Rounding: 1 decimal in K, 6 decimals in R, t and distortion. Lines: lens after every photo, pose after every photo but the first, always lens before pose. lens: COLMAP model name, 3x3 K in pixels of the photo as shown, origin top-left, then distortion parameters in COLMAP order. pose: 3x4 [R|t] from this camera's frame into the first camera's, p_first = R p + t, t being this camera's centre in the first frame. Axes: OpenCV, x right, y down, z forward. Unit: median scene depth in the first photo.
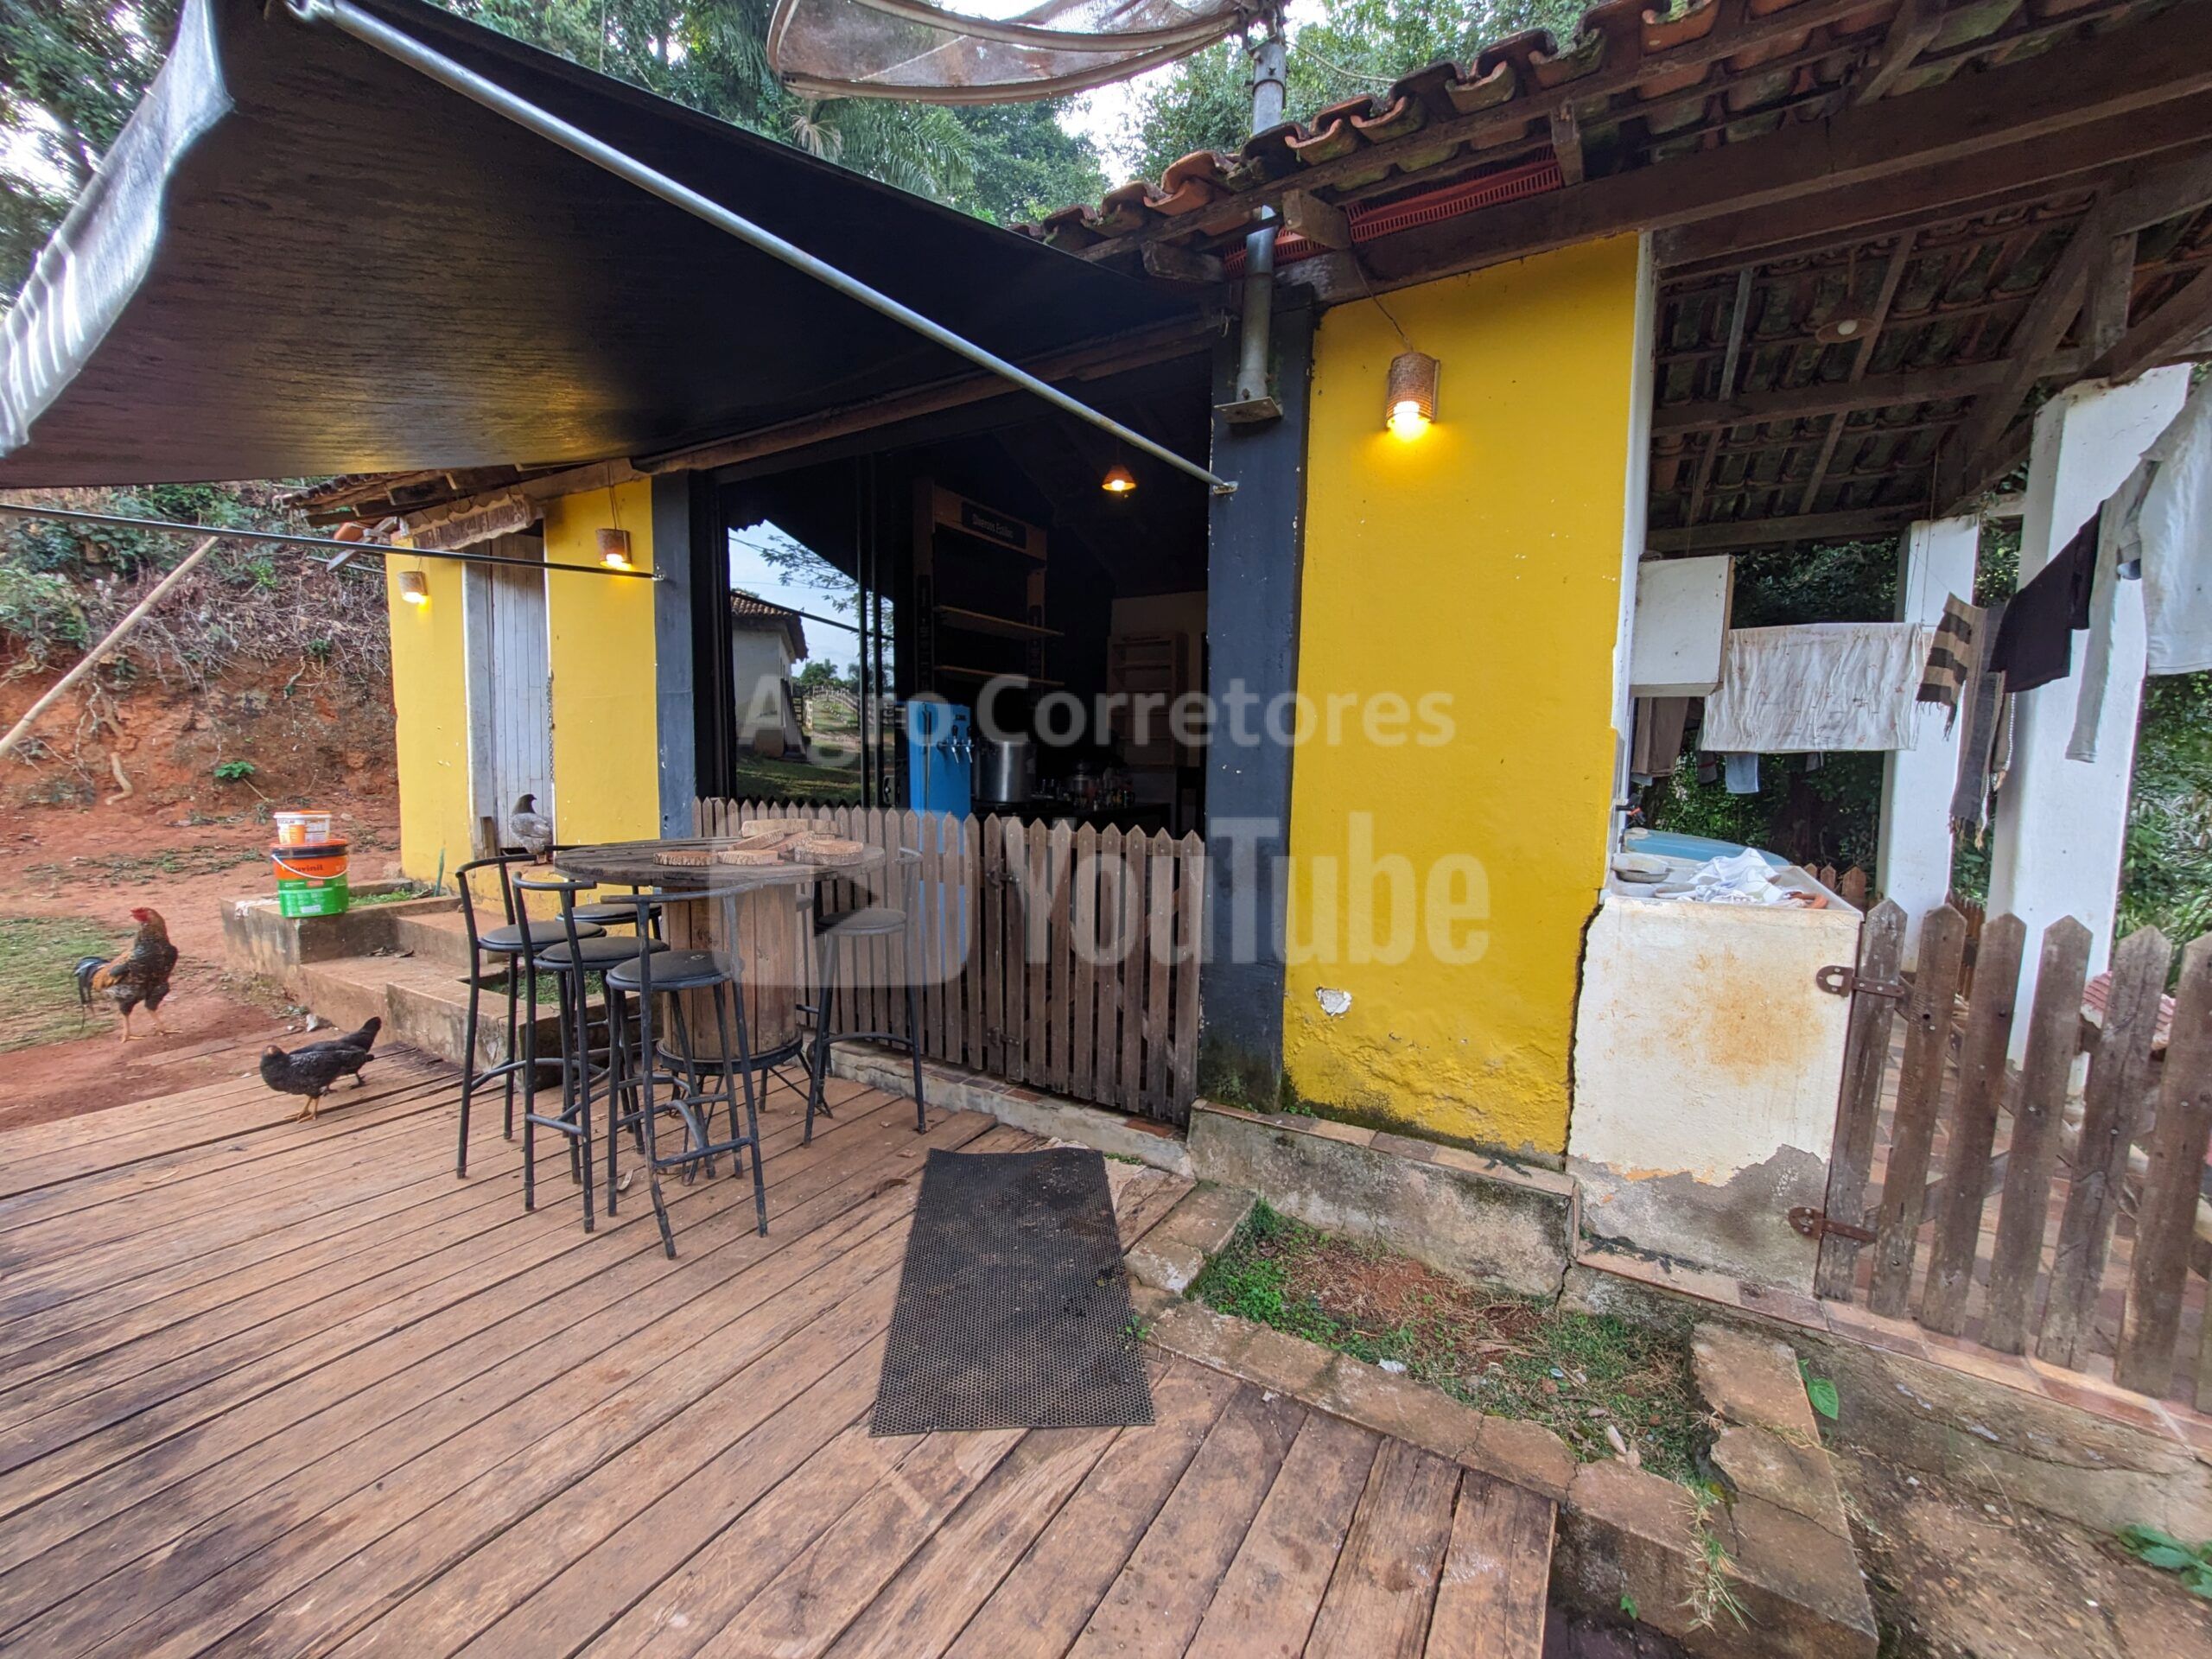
lens RADIAL K [[883.6, 0, 1103.3], [0, 883.6, 838.0], [0, 0, 1]] dist [0.008906, -0.006174]
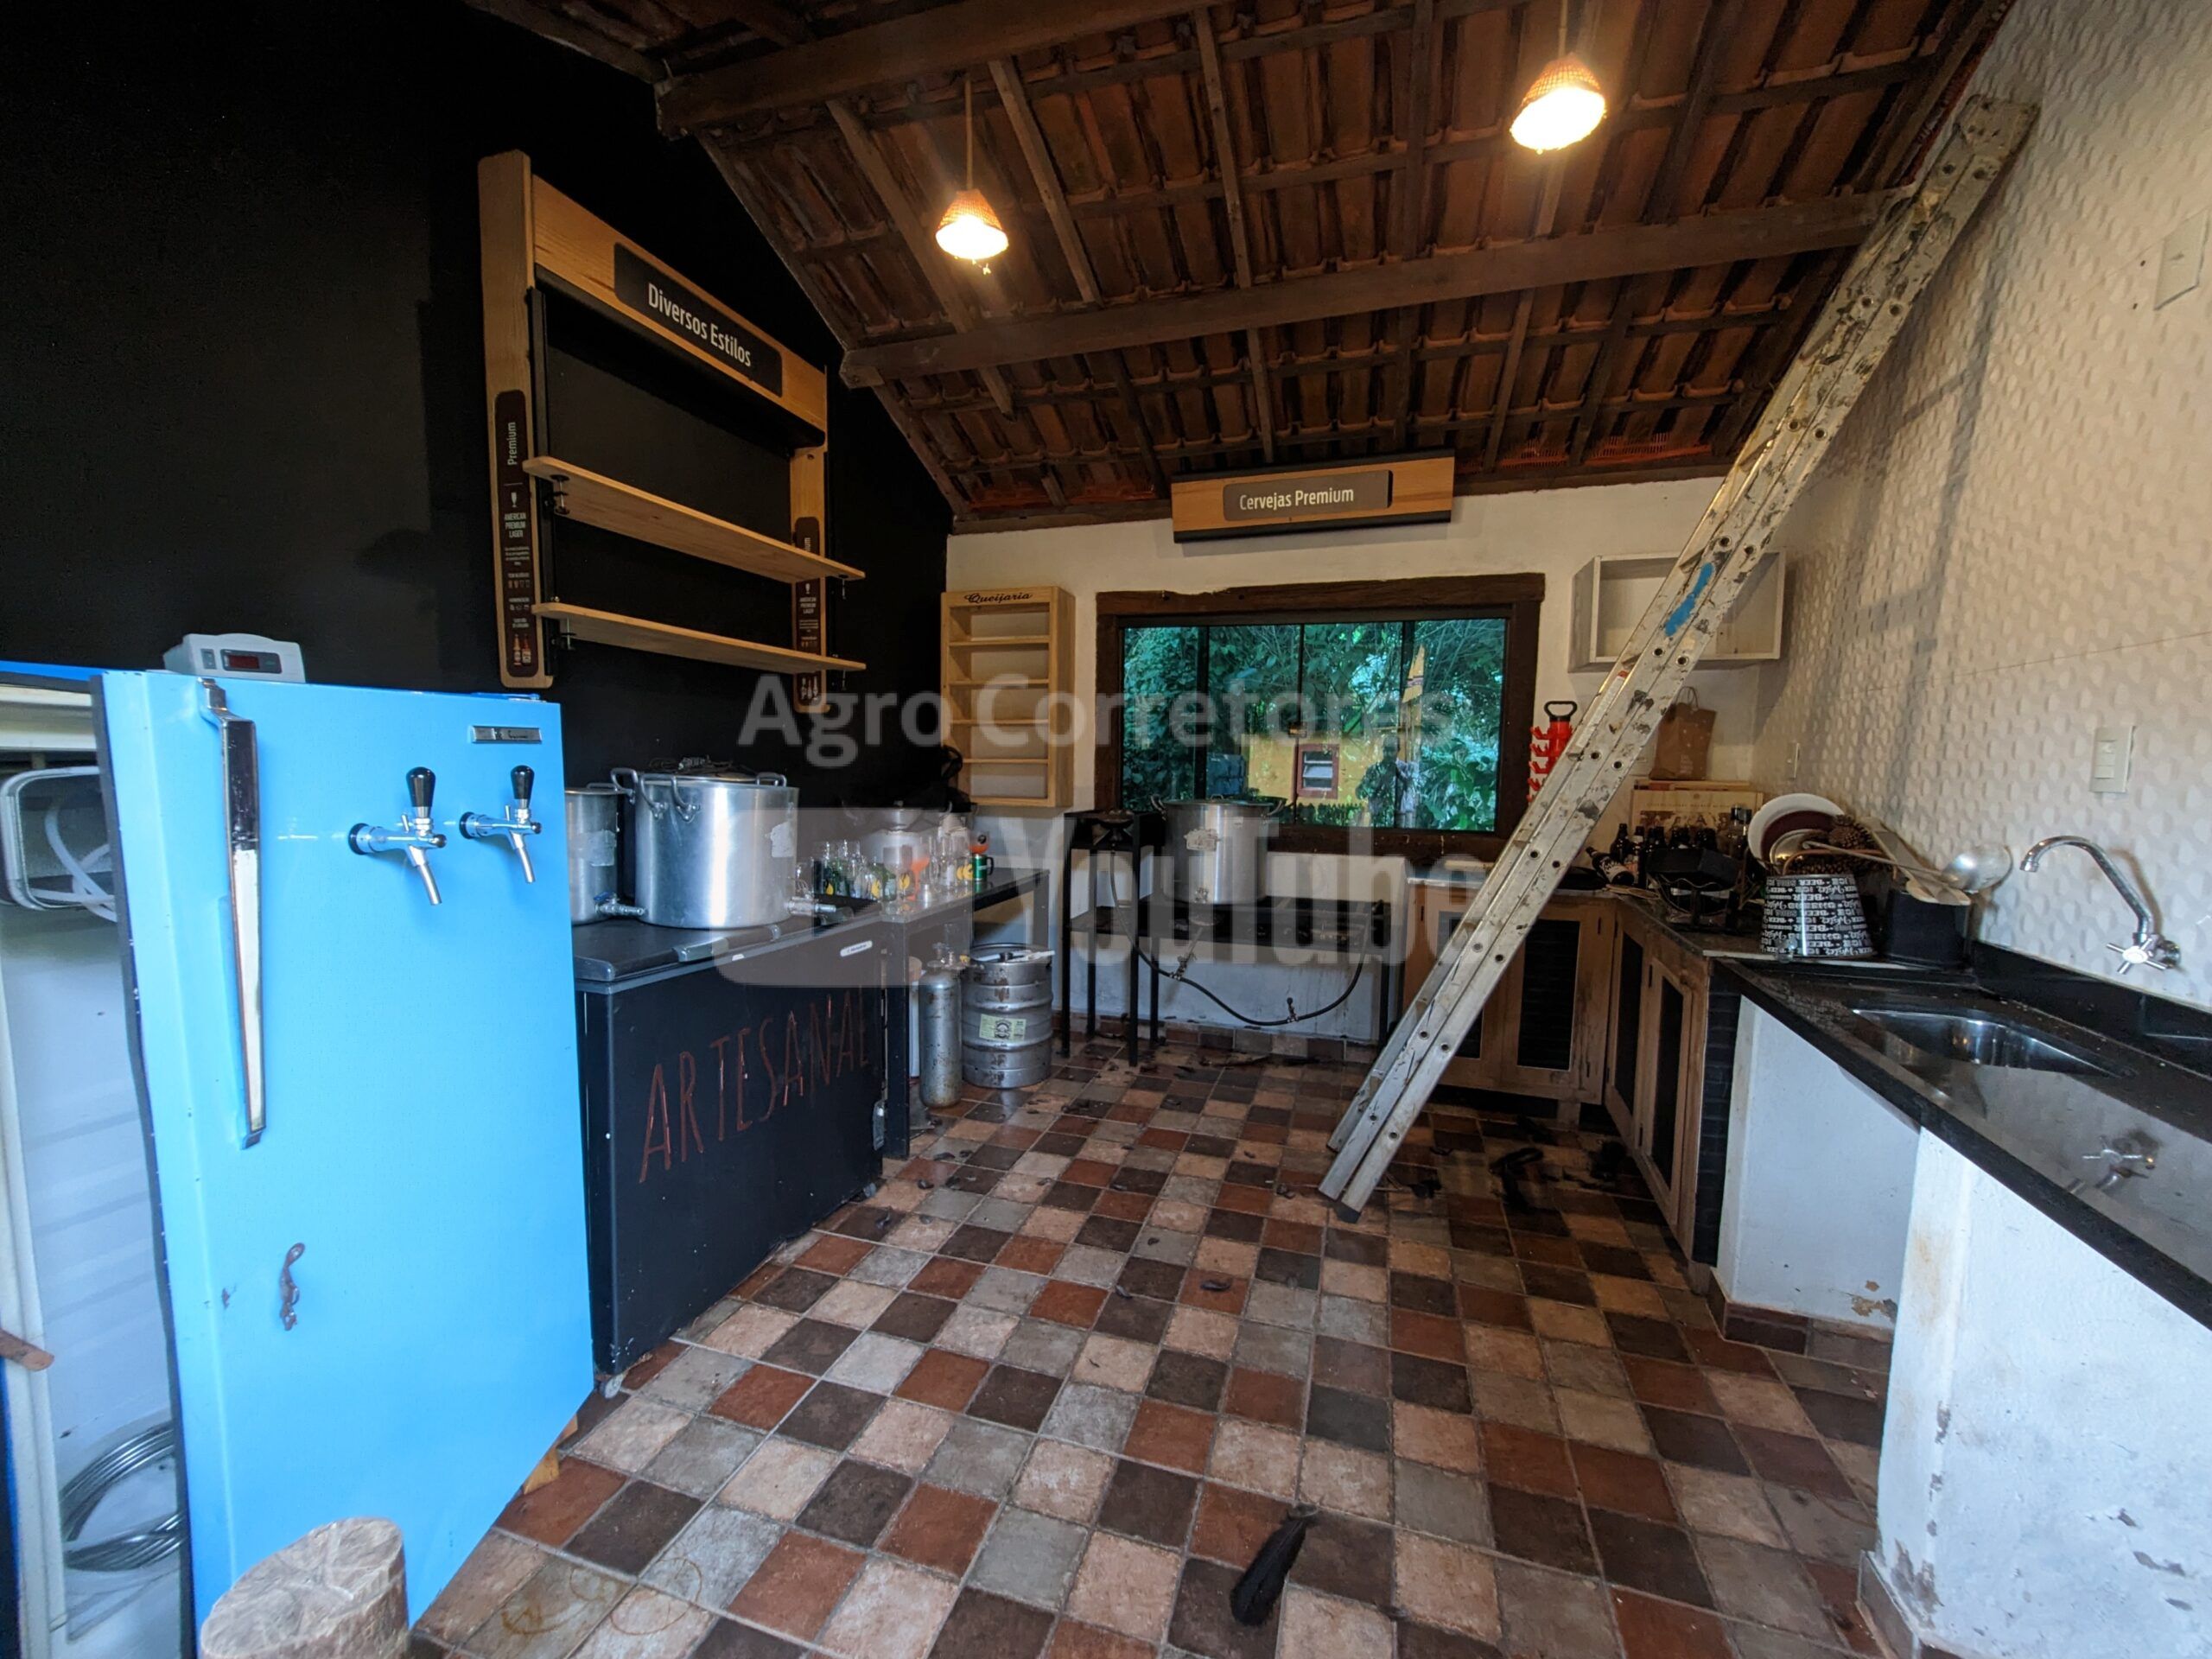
lens RADIAL K [[883.6, 0, 1103.3], [0, 883.6, 838.0], [0, 0, 1]] dist [0.008906, -0.006174]
pose [[0.978497, -0.013603, 0.205811, -0.026882], [0.015104, 0.999870, -0.005726, -0.129399], [-0.205706, 0.008712, 0.978575, 0.880745]]
